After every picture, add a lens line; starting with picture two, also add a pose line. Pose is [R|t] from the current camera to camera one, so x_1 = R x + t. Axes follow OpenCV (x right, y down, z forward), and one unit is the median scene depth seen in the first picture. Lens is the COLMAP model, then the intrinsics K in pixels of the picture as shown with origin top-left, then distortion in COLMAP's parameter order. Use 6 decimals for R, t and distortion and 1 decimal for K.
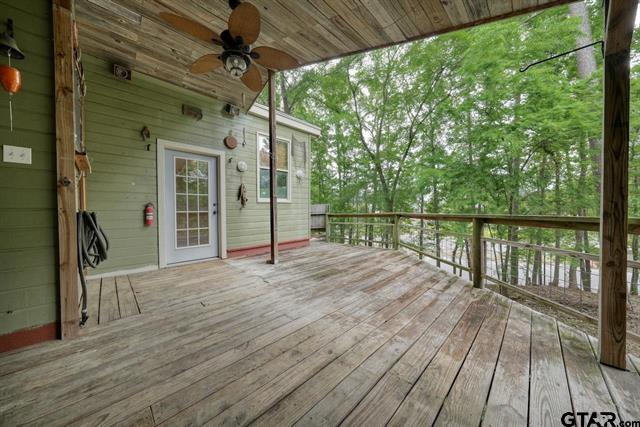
lens RADIAL K [[216.4, 0, 321.3], [0, 216.4, 213.7], [0, 0, 1]] dist [-0.006881, 0.001576]
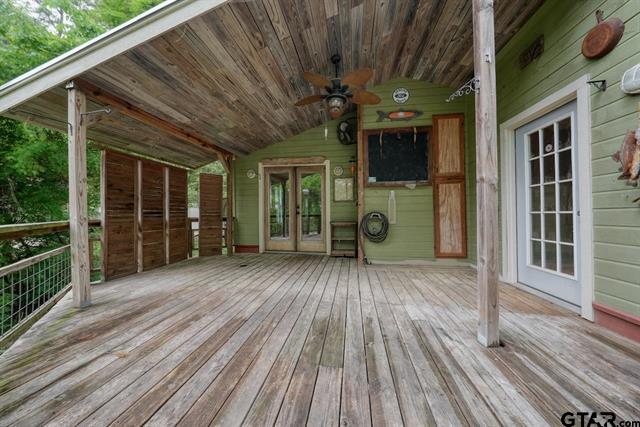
lens RADIAL K [[216.4, 0, 320.5], [0, 216.4, 212.0], [0, 0, 1]] dist [-0.006881, 0.001576]
pose [[-0.804338, 0.011316, -0.594064, 0.378976], [0.006003, 0.999922, 0.010920, -0.028939], [0.594141, 0.005217, -0.804344, 1.594214]]
